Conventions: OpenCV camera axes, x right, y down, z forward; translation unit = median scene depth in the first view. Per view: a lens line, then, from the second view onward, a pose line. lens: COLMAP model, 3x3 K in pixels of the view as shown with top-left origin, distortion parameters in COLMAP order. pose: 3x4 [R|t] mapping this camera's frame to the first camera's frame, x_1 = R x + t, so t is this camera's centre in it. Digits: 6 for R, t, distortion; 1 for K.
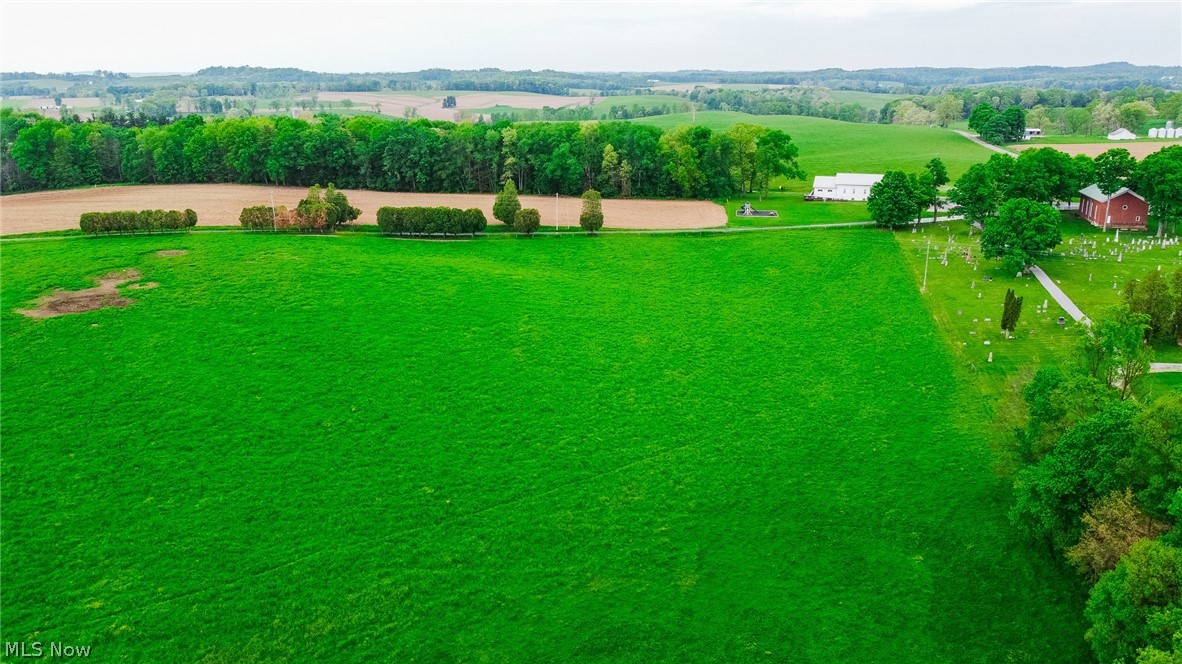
lens RADIAL K [[871.6, 0, 591.0], [0, 871.6, 332.0], [0, 0, 1]] dist [0.012782, -0.001225]
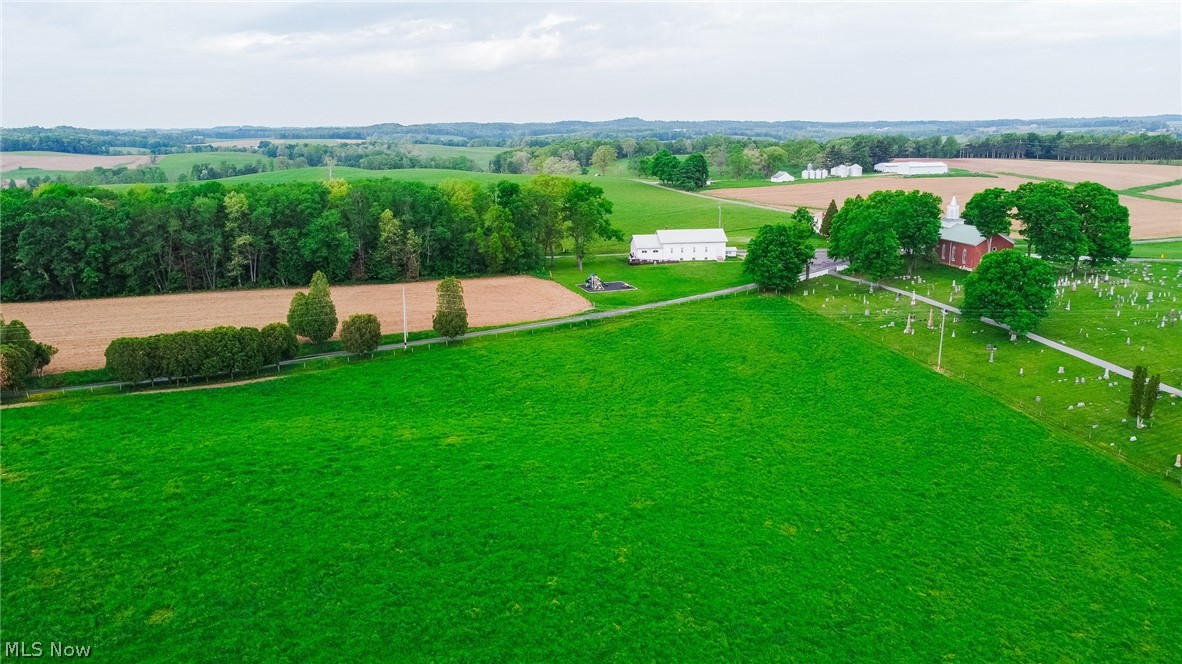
lens RADIAL K [[893.2, 0, 591.0], [0, 893.2, 332.0], [0, 0, 1]] dist [-0.001397, 0.000205]
pose [[0.885589, -0.110555, 0.451120, -0.172734], [0.139158, 0.989797, -0.030612, -0.066765], [-0.443133, 0.089887, 0.891938, 0.266917]]
